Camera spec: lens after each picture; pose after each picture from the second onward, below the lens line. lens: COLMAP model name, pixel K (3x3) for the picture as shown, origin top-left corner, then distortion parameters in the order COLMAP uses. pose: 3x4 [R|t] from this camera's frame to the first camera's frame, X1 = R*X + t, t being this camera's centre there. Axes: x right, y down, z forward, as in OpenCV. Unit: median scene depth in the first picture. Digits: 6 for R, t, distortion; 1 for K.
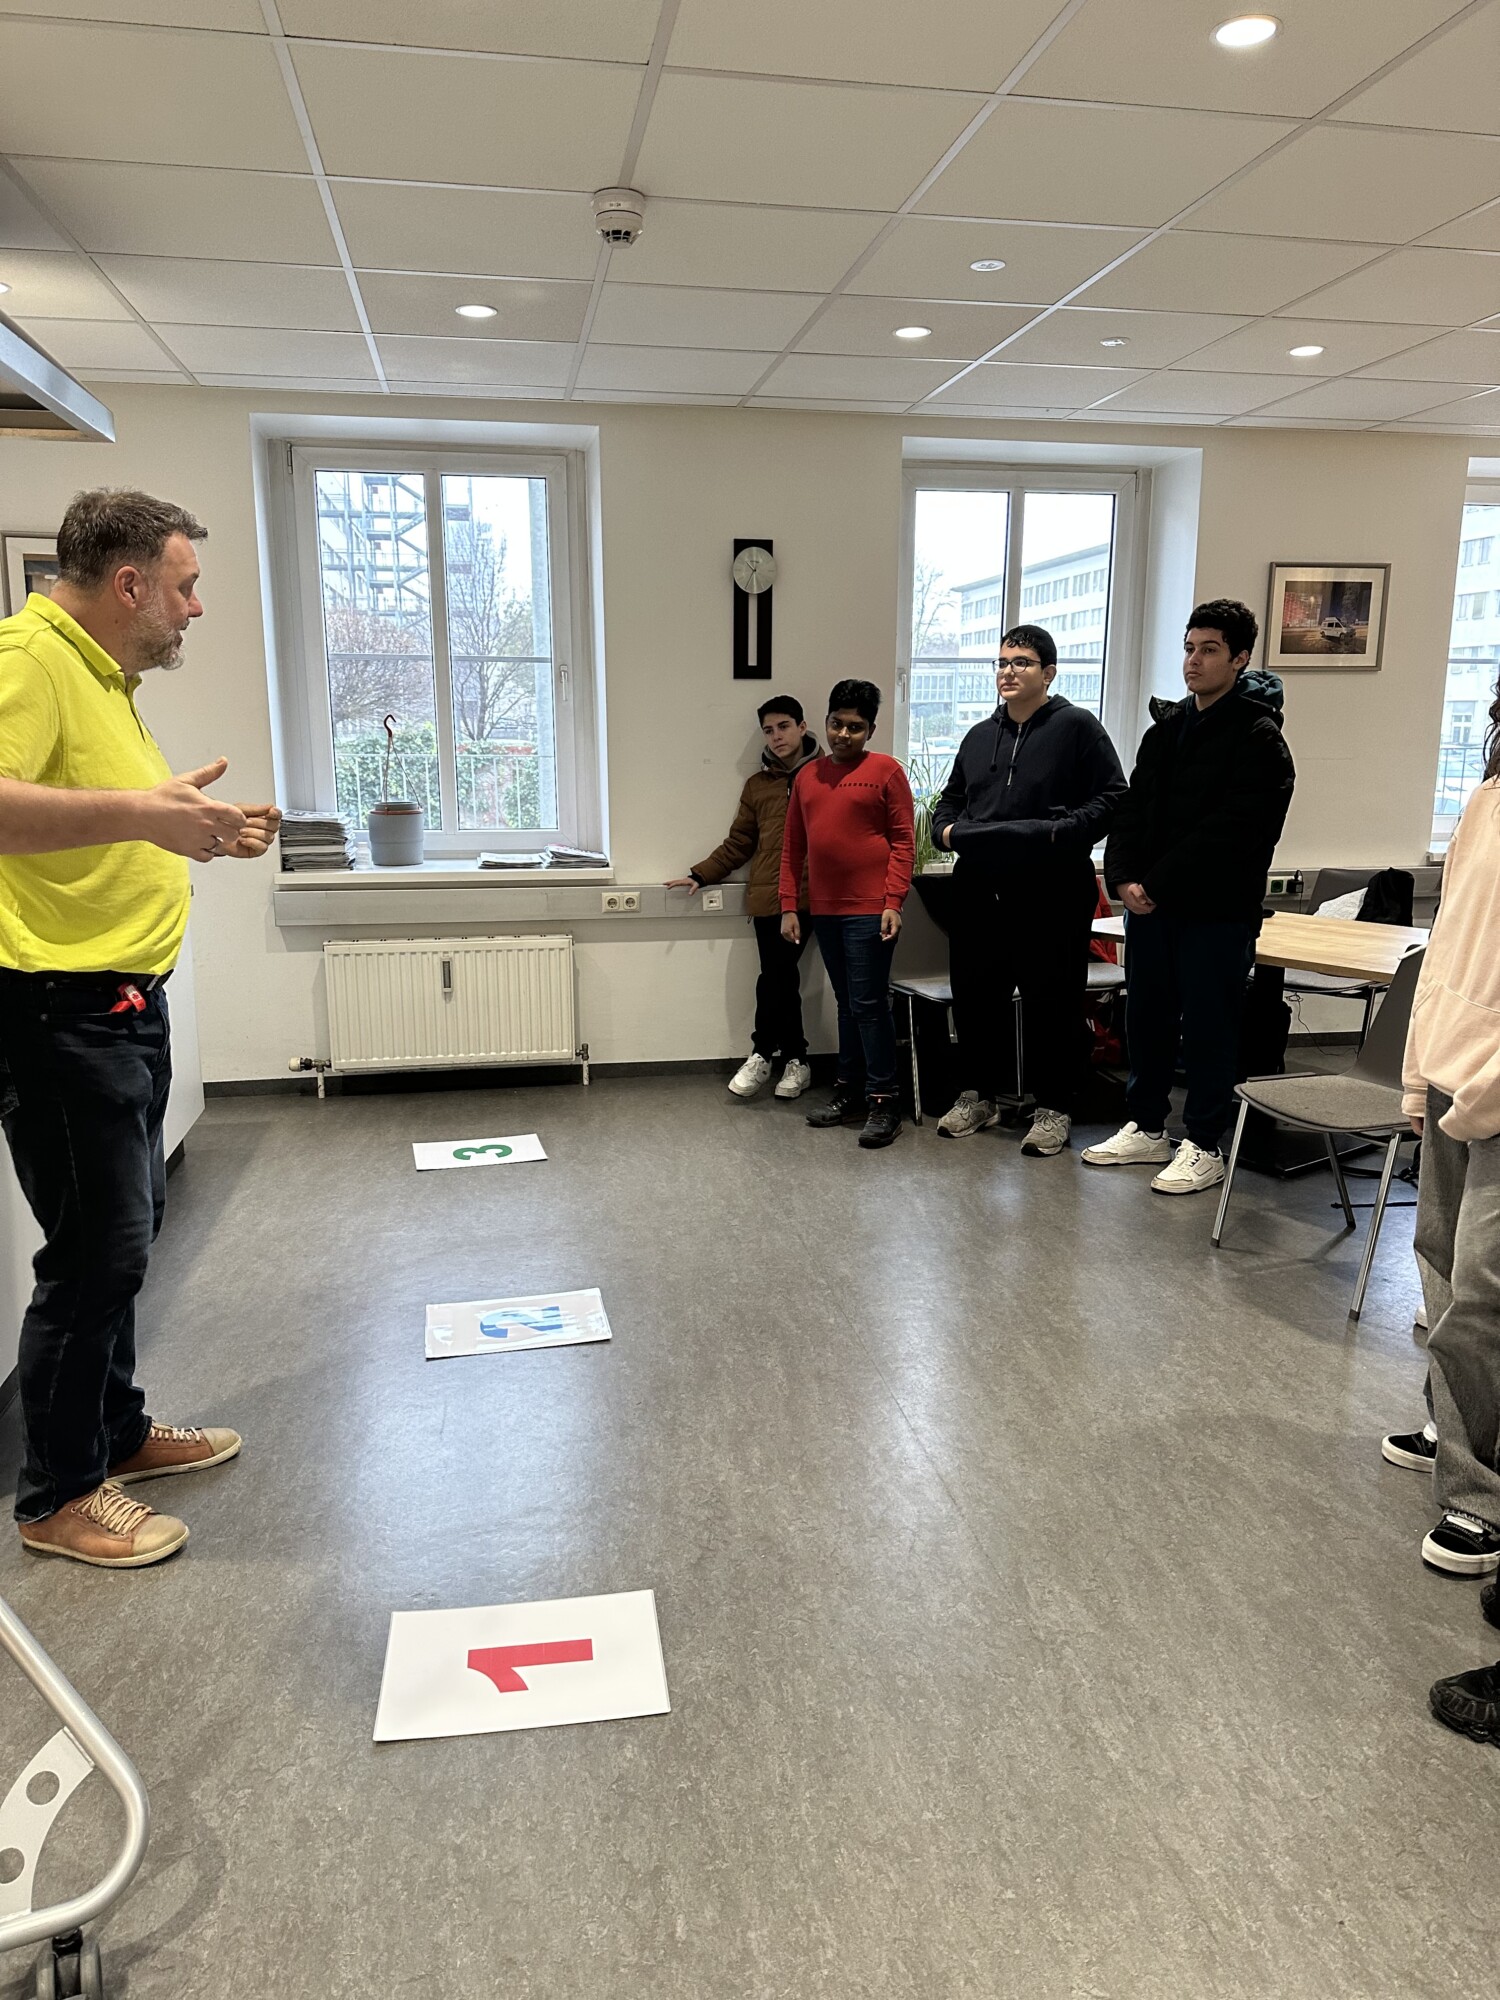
lens RADIAL K [[1417.0, 0, 741.7], [0, 1417.0, 1002.2], [0, 0, 1]] dist [0.012431, -0.028088]
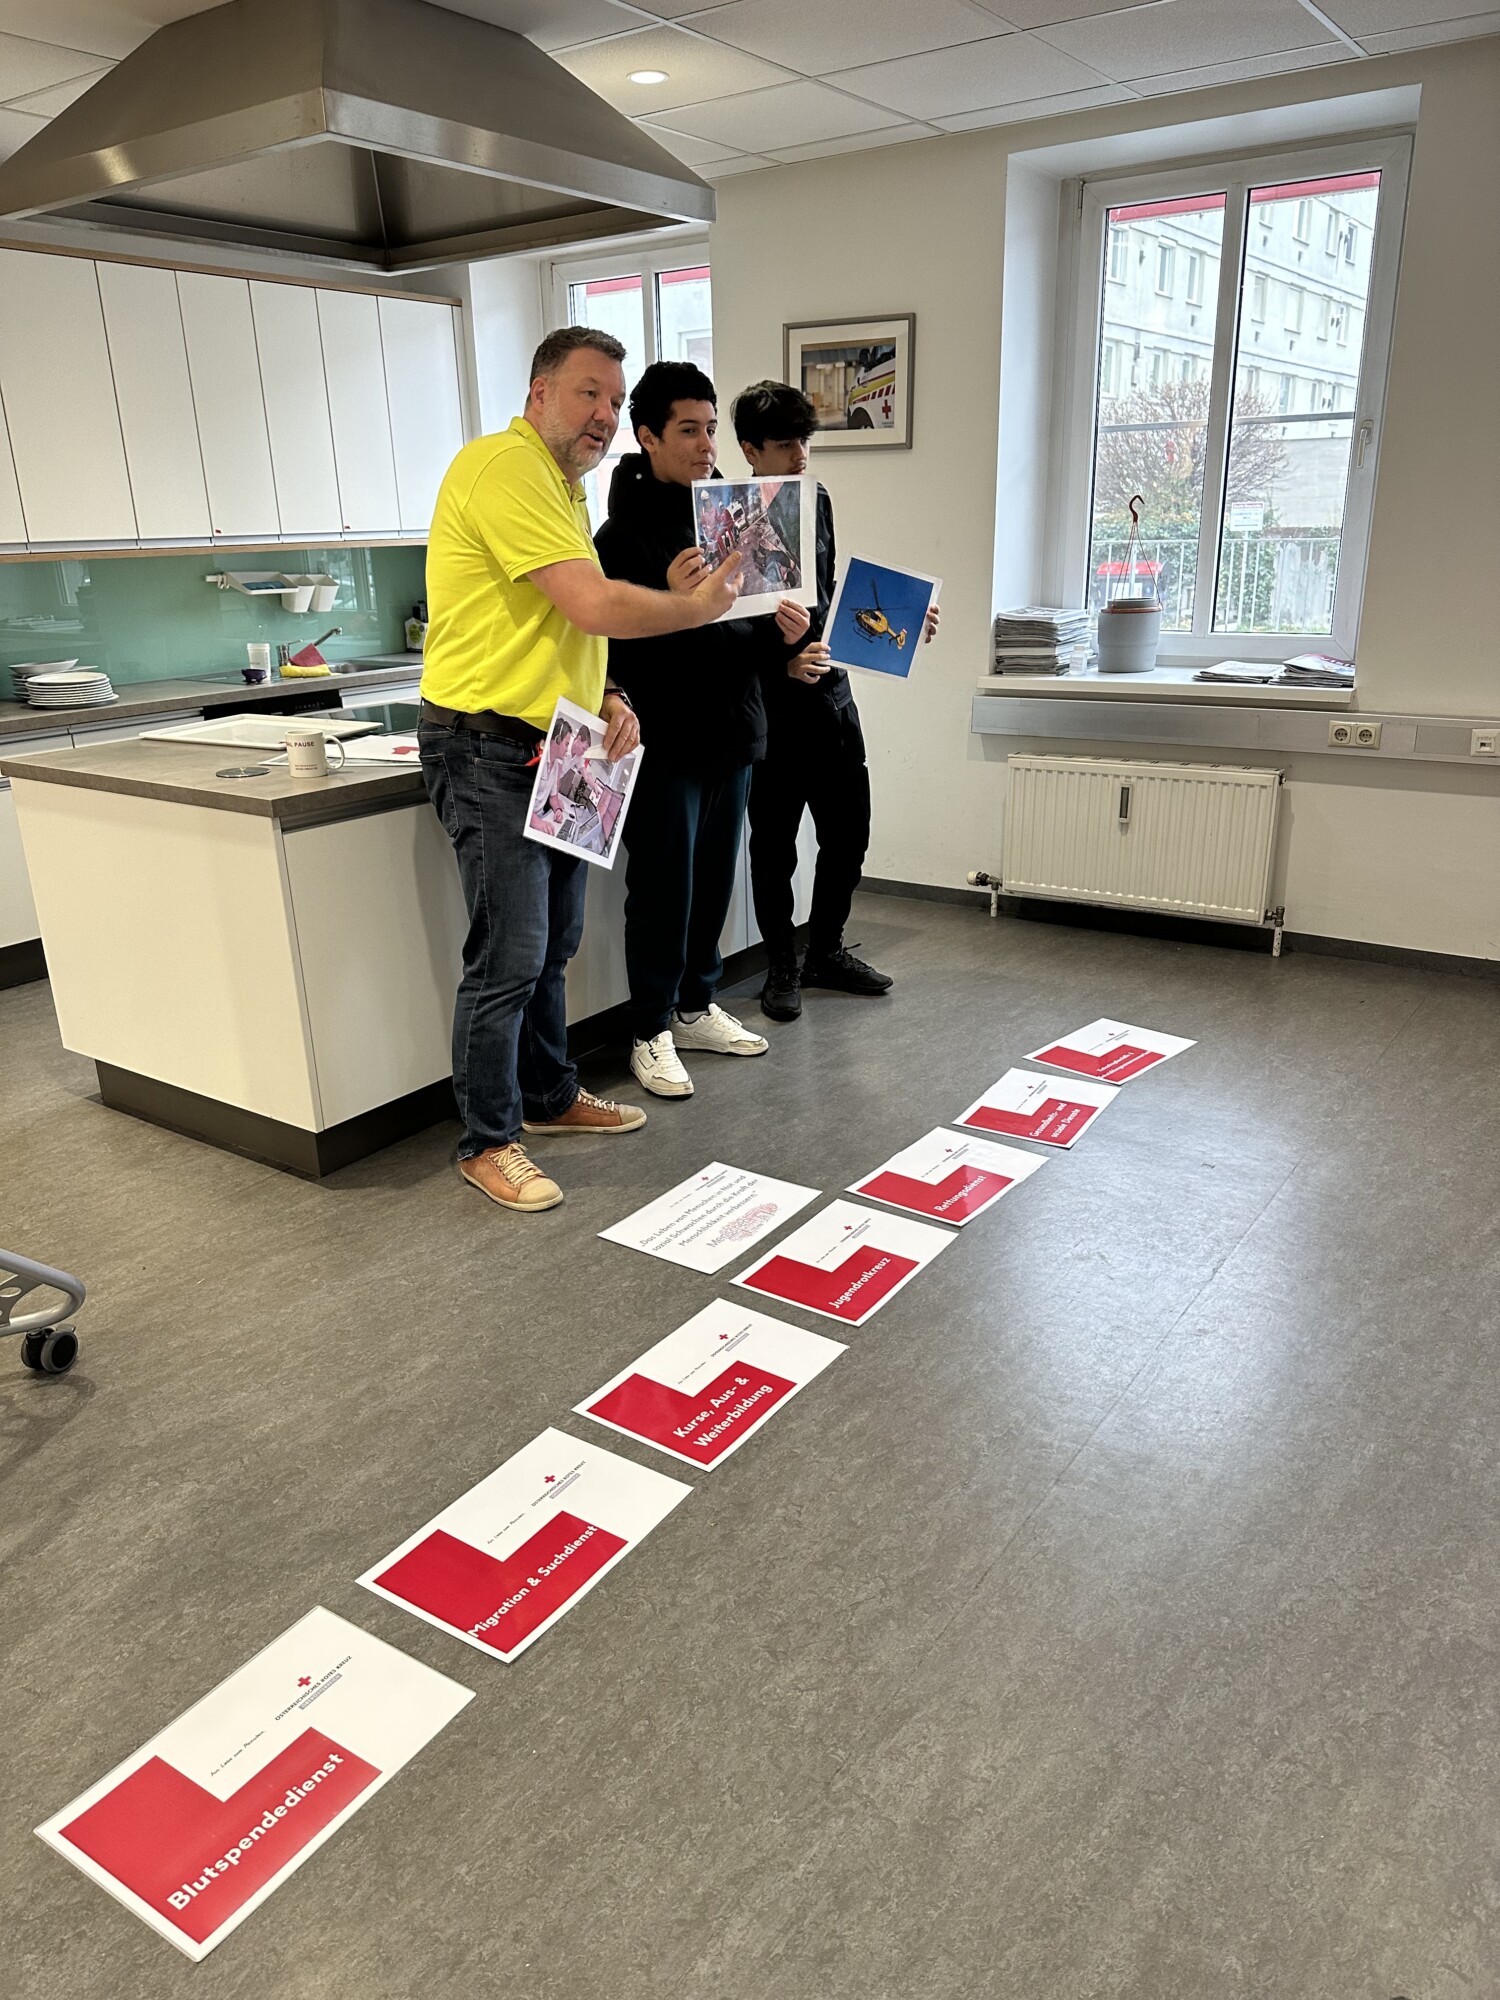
lens RADIAL K [[1417.0, 0, 740.9], [0, 1417.0, 1012.4], [0, 0, 1]] dist [0.012431, -0.028088]
pose [[0.696930, 0.216094, -0.683807, 0.254522], [-0.112242, 0.974638, 0.193606, -0.035855], [0.708301, -0.058178, 0.703509, 0.200252]]
